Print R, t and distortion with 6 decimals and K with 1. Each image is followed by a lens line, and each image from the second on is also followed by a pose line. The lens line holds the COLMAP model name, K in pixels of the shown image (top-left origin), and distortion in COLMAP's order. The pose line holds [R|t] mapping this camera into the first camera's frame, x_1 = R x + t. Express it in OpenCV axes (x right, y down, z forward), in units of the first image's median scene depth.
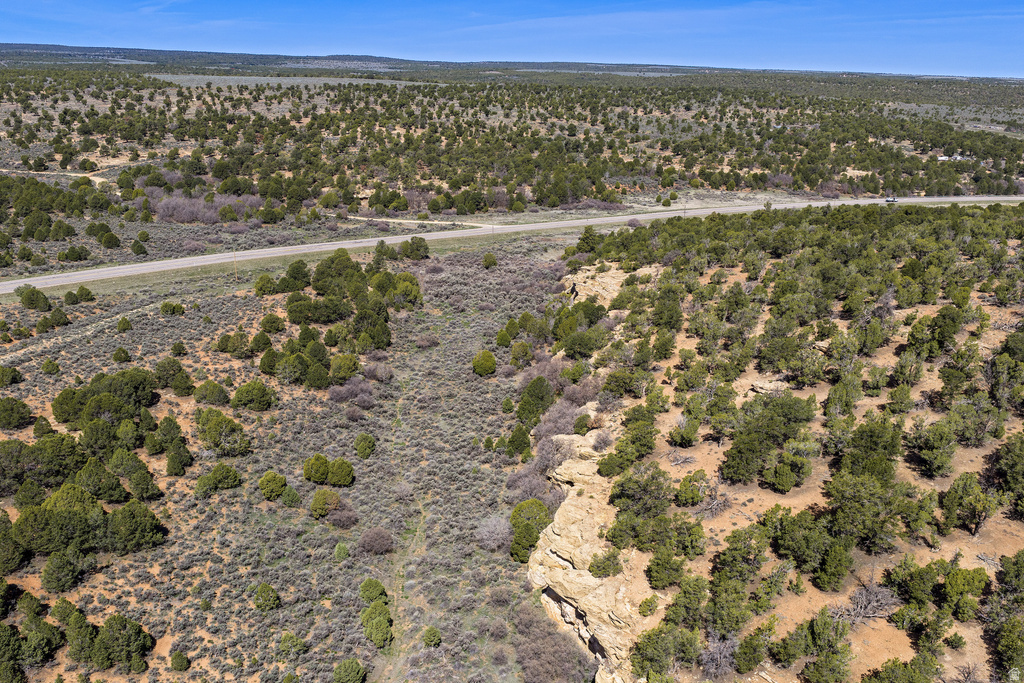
lens RADIAL K [[846.2, 0, 519.2], [0, 846.2, 344.4], [0, 0, 1]] dist [0.015923, -0.027110]
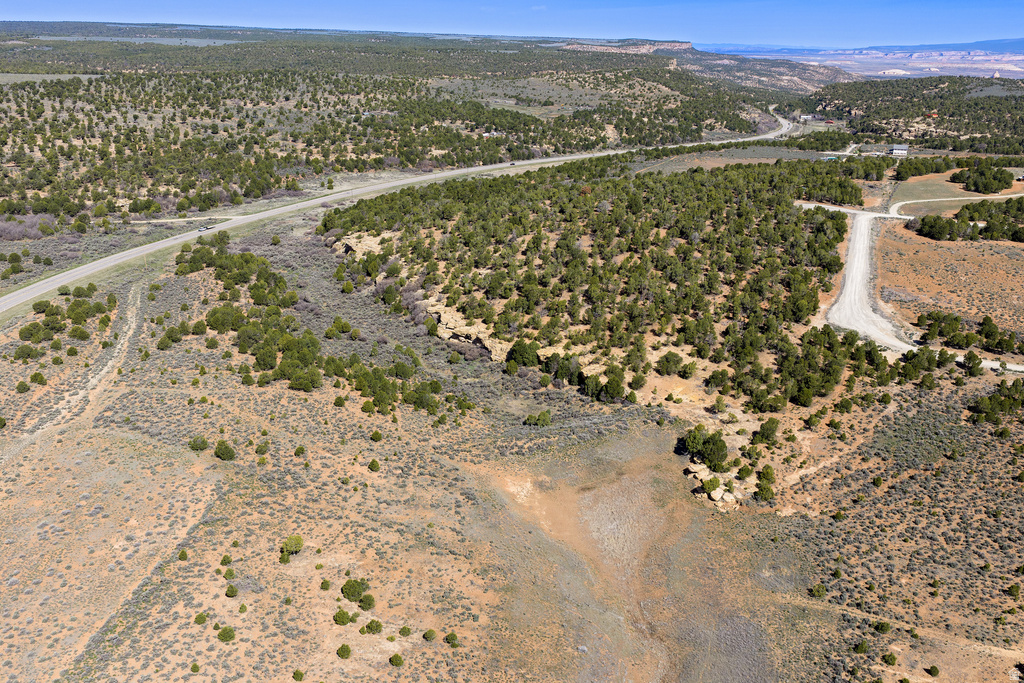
lens RADIAL K [[846.2, 0, 489.2], [0, 846.2, 351.2], [0, 0, 1]] dist [0.015923, -0.027110]
pose [[0.879896, -0.179135, 0.440106, -0.235398], [0.152700, 0.983687, 0.095095, 0.011068], [-0.449961, -0.016469, 0.892896, -0.360541]]
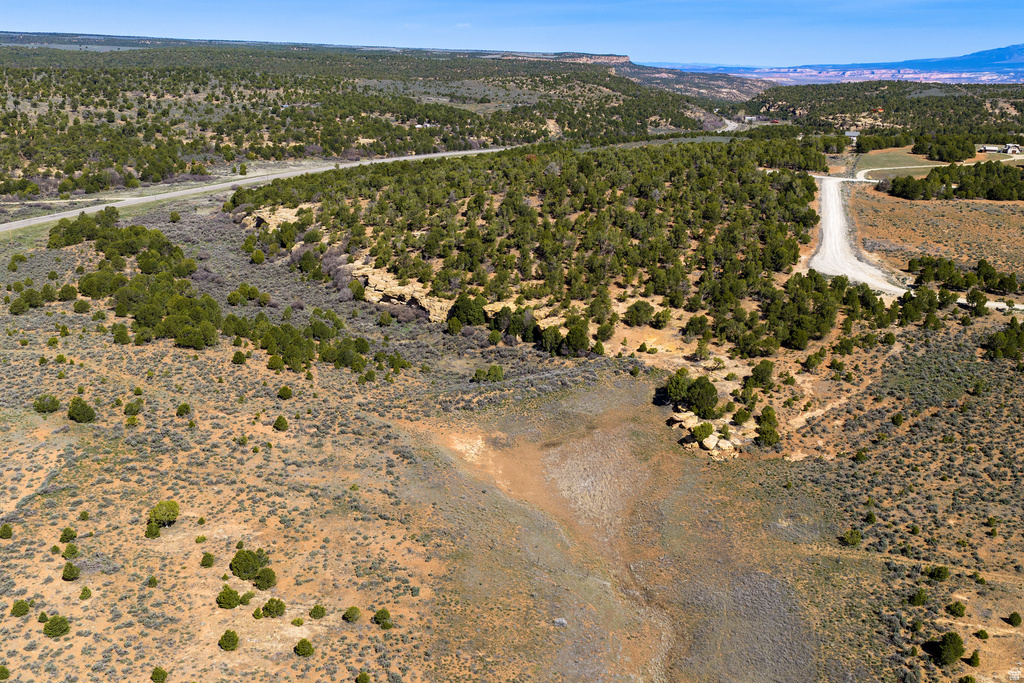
lens RADIAL K [[891.5, 0, 518.3], [0, 891.5, 338.7], [0, 0, 1]] dist [0.018639, -0.030283]
pose [[0.825691, -0.177450, 0.535486, -0.215515], [0.170311, 0.983358, 0.063254, 0.057083], [-0.537799, 0.038971, 0.842172, -0.305632]]
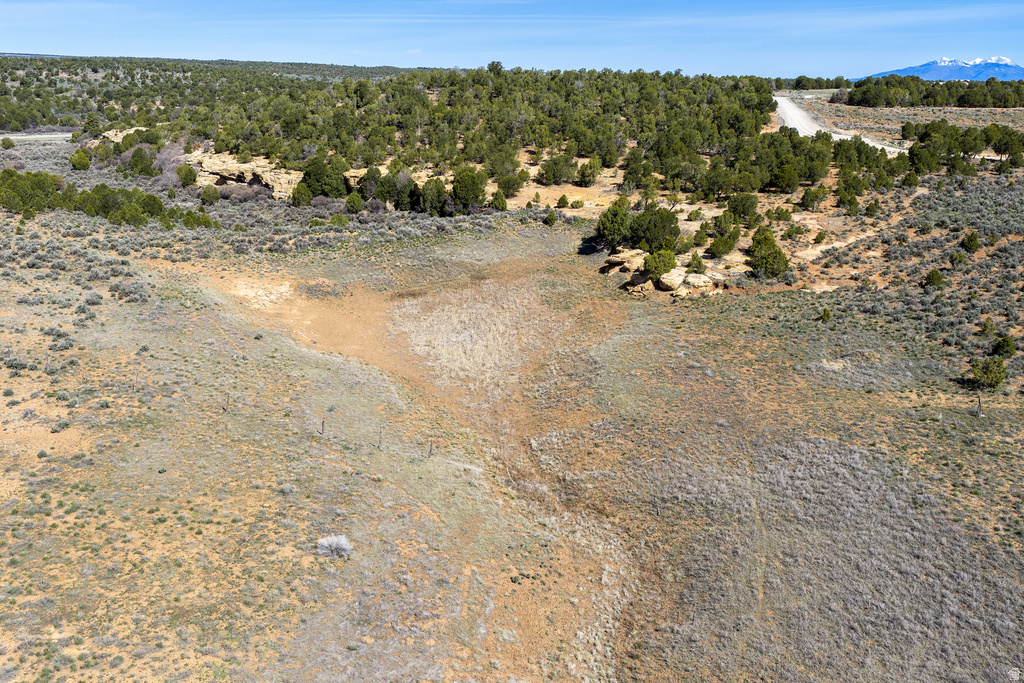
lens RADIAL K [[846.2, 0, 501.3], [0, 846.2, 359.7], [0, 0, 1]] dist [0.015923, -0.027110]
pose [[0.790894, -0.196494, 0.579548, -0.127620], [0.184408, 0.979551, 0.080457, 0.123944], [-0.583506, 0.043240, 0.810957, -0.191593]]
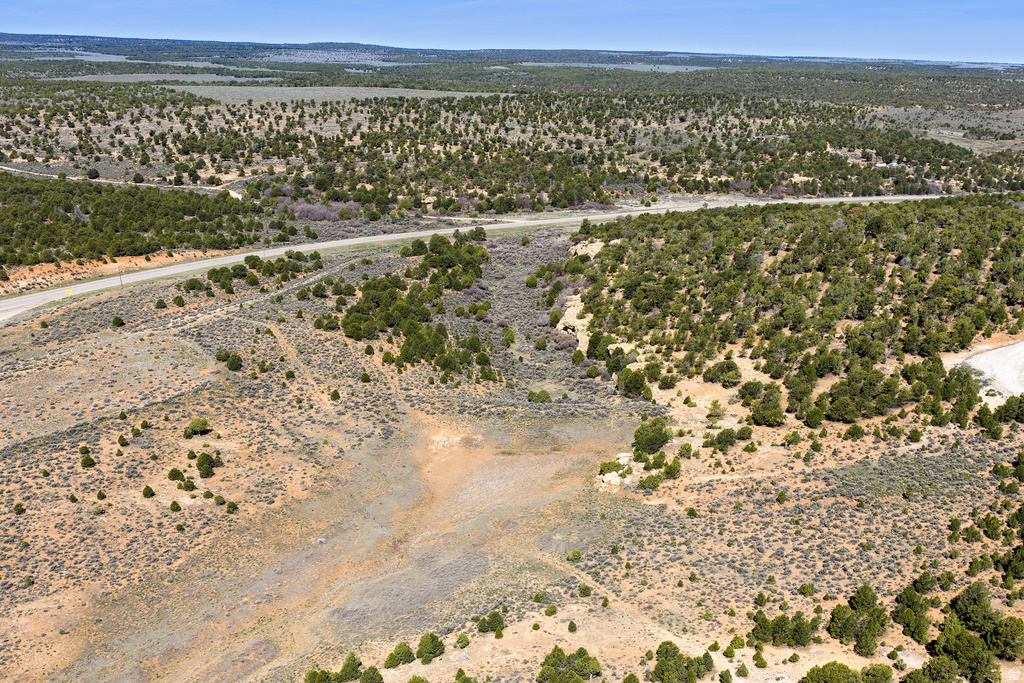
lens RADIAL K [[980.8, 0, 533.2], [0, 980.8, 371.6], [0, 0, 1]] dist [0.021218, 0.000000]
pose [[0.999898, -0.012390, 0.007102, -0.019549], [0.012382, 0.999923, 0.001053, 0.082326], [-0.007115, -0.000965, 0.999974, -0.483114]]
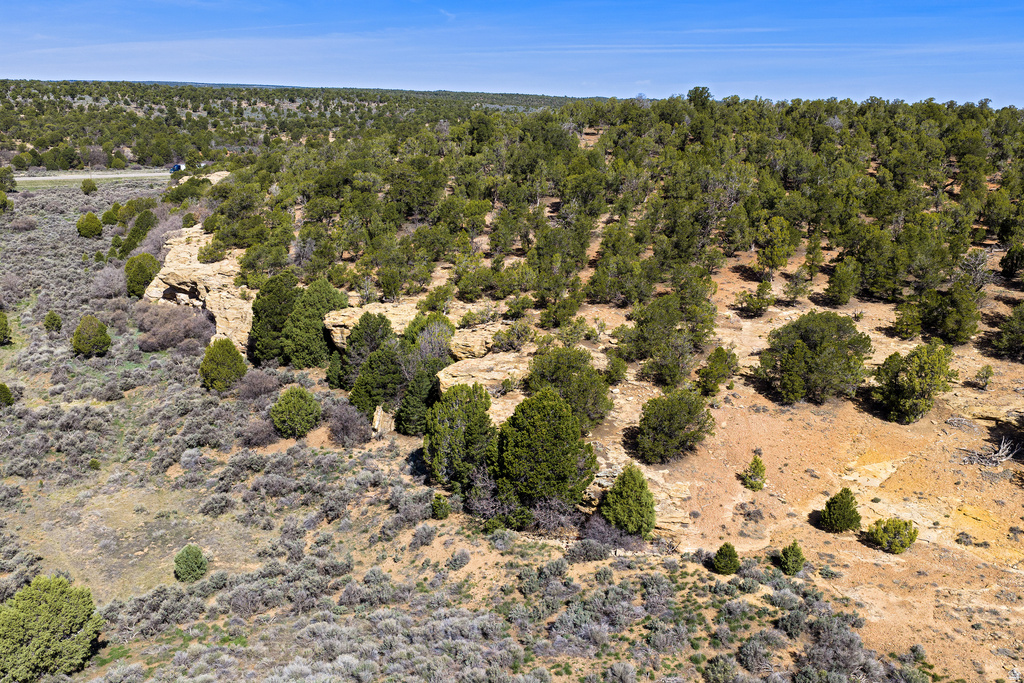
lens RADIAL K [[846.2, 0, 511.0], [0, 846.2, 343.6], [0, 0, 1]] dist [0.015923, -0.027110]
pose [[0.910533, -0.110224, 0.398473, -0.000738], [0.121642, 0.992568, -0.003399, 0.077433], [-0.395137, 0.051566, 0.917174, -0.043734]]
